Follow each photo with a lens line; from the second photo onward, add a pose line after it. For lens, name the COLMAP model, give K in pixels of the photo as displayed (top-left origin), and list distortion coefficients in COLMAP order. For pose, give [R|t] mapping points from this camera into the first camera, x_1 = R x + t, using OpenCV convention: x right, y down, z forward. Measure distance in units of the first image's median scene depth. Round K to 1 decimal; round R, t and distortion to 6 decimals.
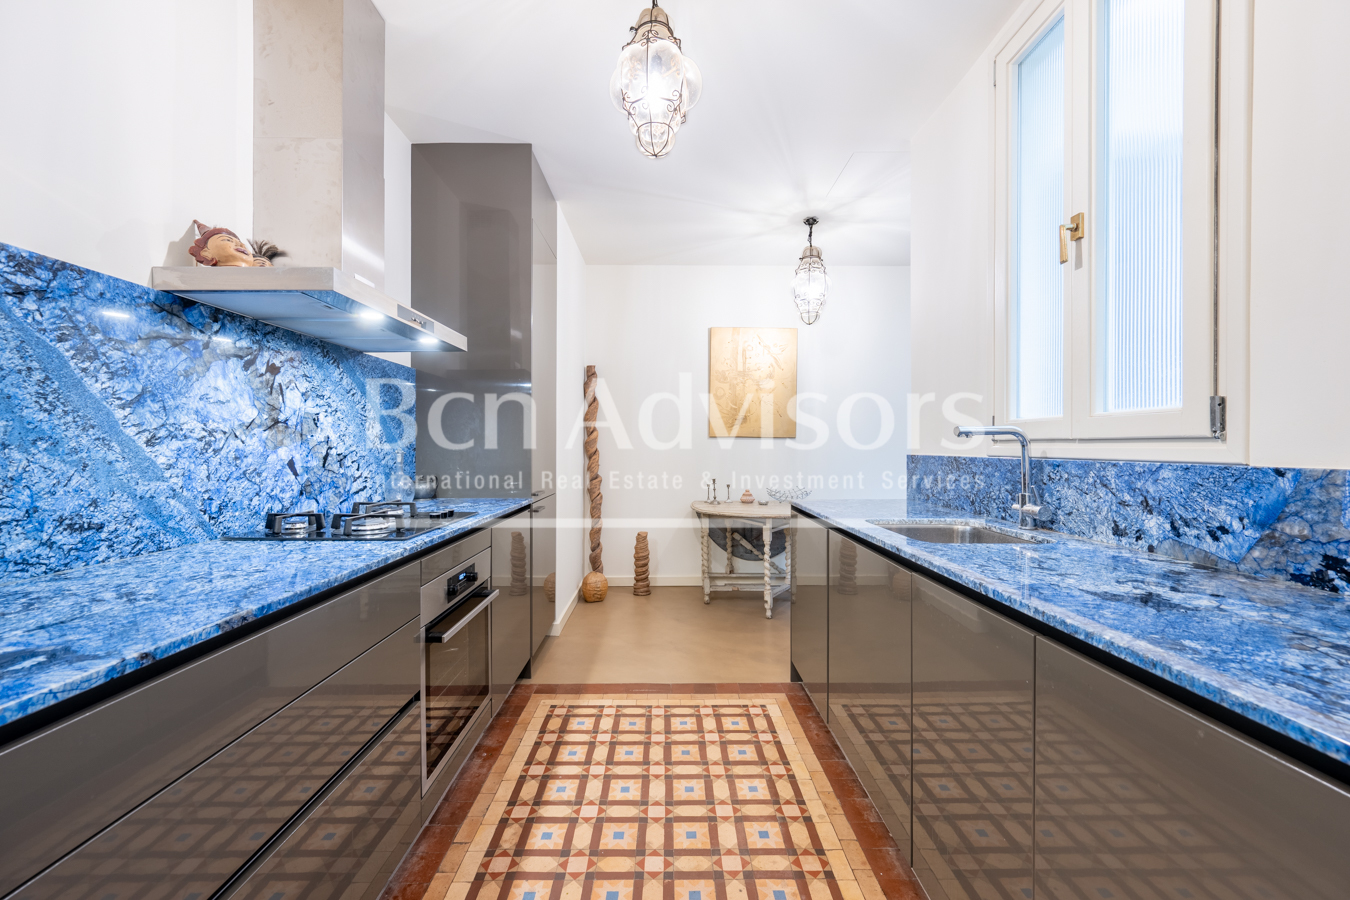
lens RADIAL K [[535.3, 0, 675.2], [0, 535.3, 448.8], [0, 0, 1]] dist [-0.005758, 0.002549]
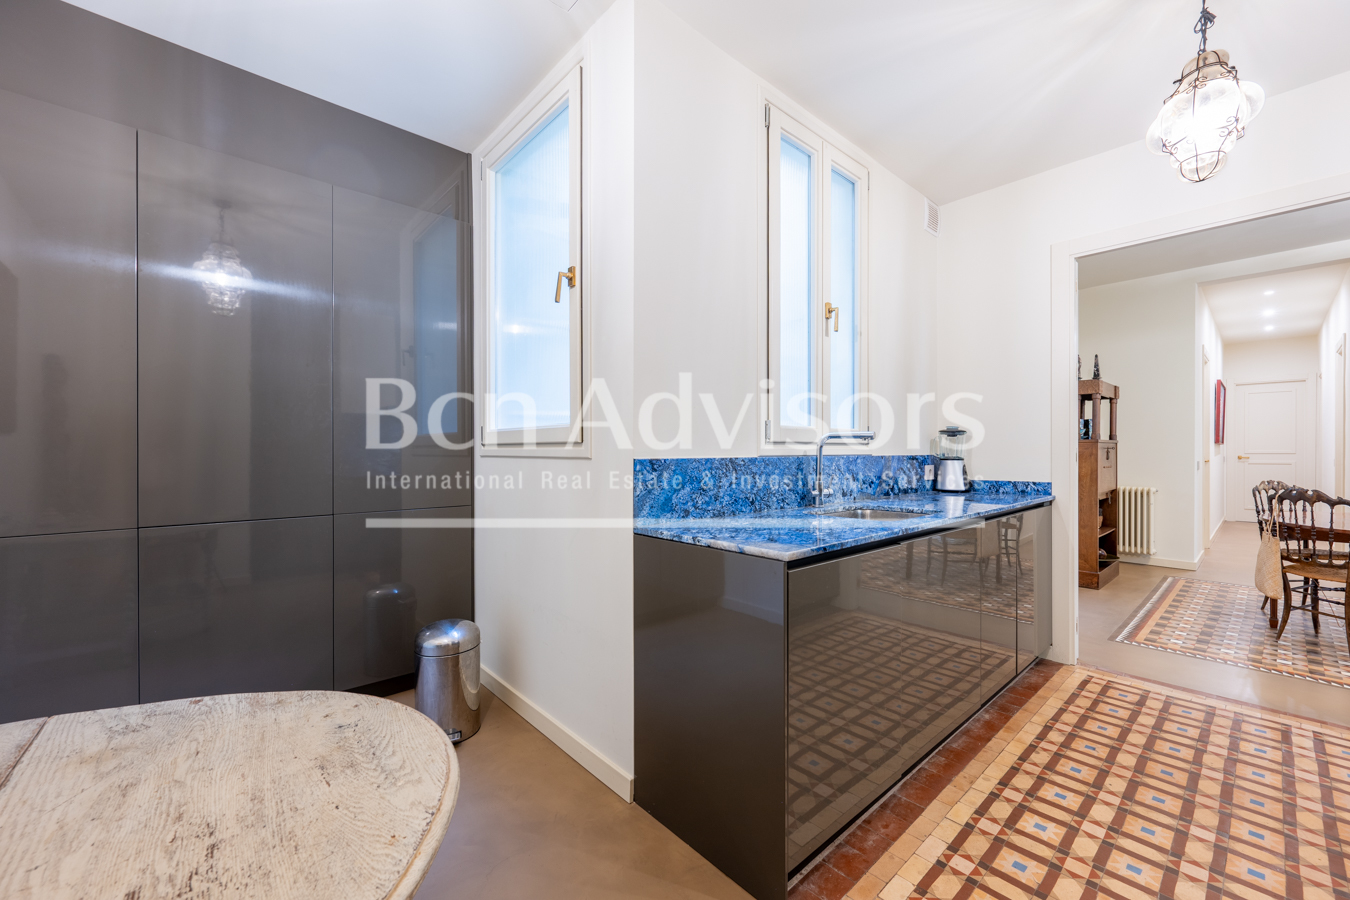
lens RADIAL K [[535.3, 0, 669.8], [0, 535.3, 447.9], [0, 0, 1]] dist [-0.005758, 0.002549]
pose [[-0.649659, 0.006560, 0.760198, -0.131549], [0.005970, 0.999976, -0.003526, -0.000592], [-0.760202, 0.002248, -0.649682, 1.994272]]
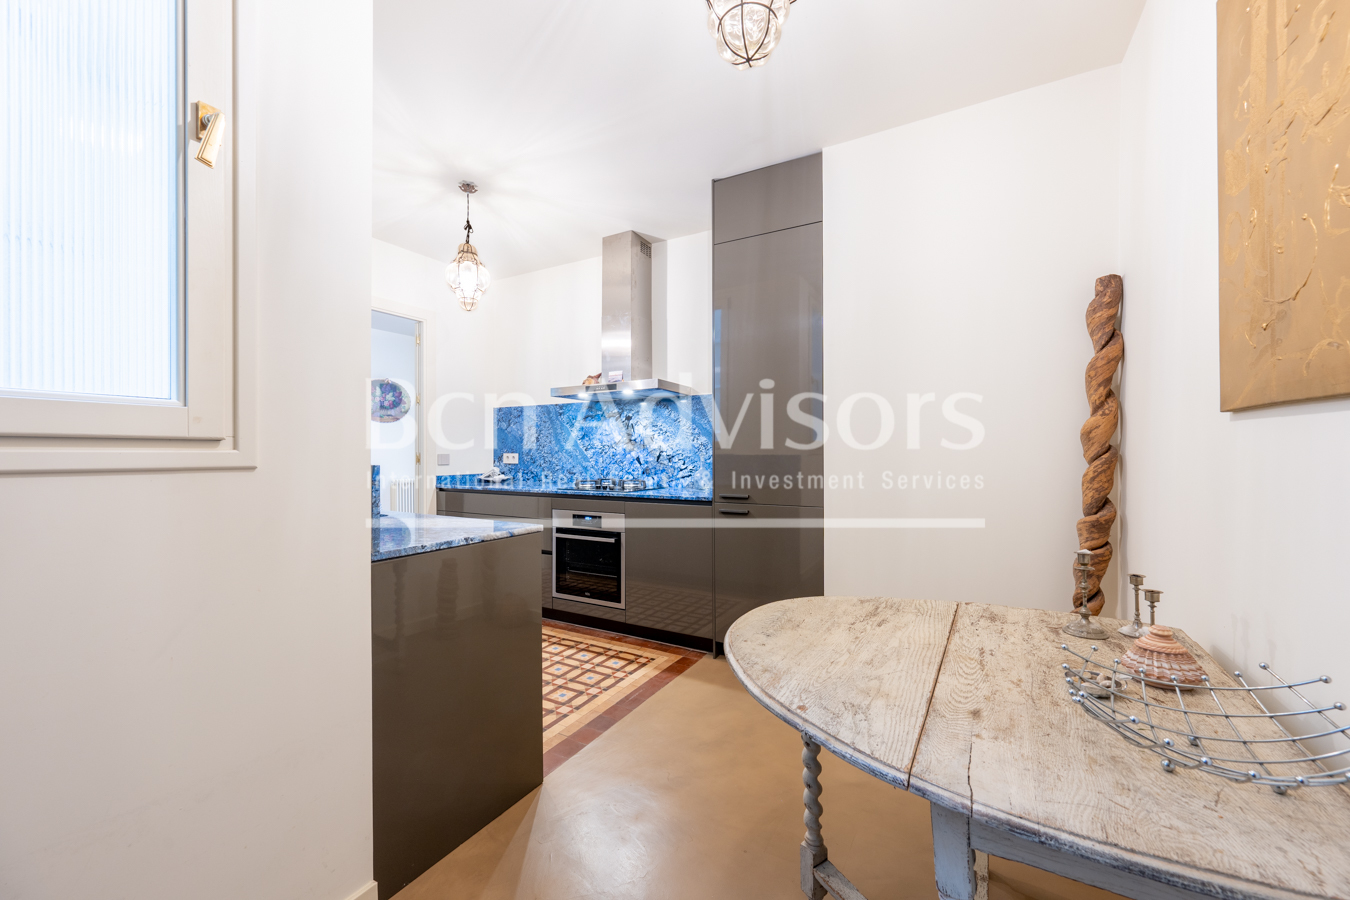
lens RADIAL K [[535.3, 0, 679.9], [0, 535.3, 451.8], [0, 0, 1]] dist [-0.005758, 0.002549]
pose [[-0.505697, 0.000270, -0.862711, 1.049286], [-0.002853, 0.999994, 0.001985, -0.006189], [0.862707, 0.003465, -0.505693, 2.163216]]
